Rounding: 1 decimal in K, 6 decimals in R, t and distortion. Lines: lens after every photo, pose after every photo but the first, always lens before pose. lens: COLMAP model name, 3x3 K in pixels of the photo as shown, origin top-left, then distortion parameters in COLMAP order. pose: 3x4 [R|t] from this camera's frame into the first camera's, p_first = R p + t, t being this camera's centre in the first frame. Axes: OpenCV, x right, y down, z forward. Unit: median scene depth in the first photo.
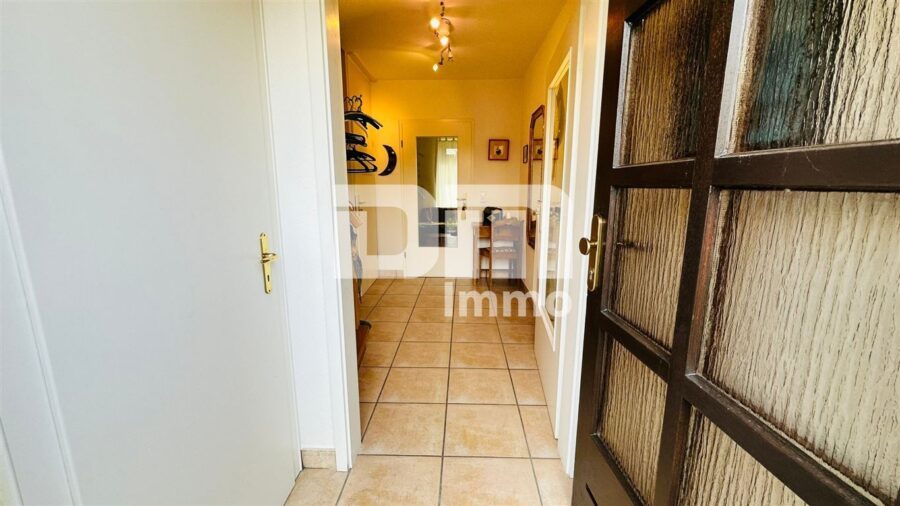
lens RADIAL K [[358.8, 0, 449.7], [0, 358.8, 253.4], [0, 0, 1]] dist [0.003227, -0.000148]
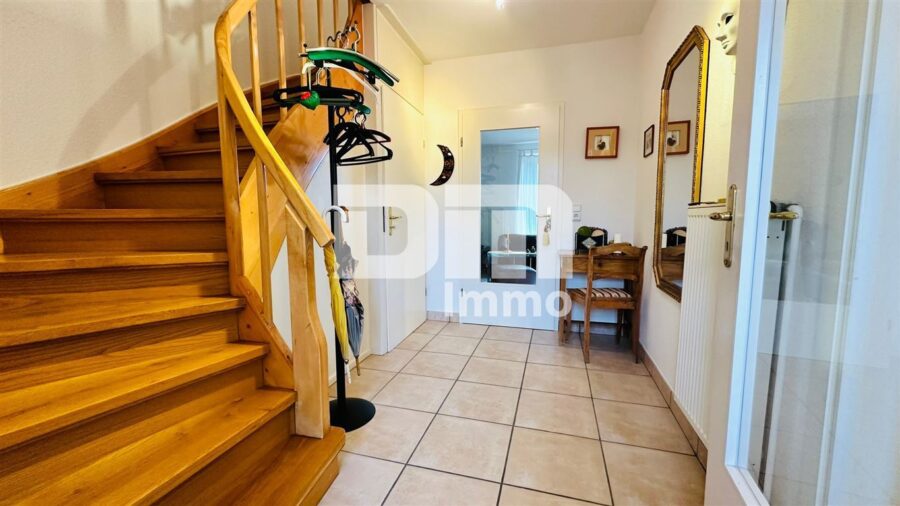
lens RADIAL K [[358.8, 0, 454.8], [0, 358.8, 255.5], [0, 0, 1]] dist [0.003227, -0.000148]
pose [[0.971867, 0.022317, -0.234472, 0.031422], [-0.041054, 0.996313, -0.075338, -0.016737], [0.231926, 0.082845, 0.969199, 0.305583]]
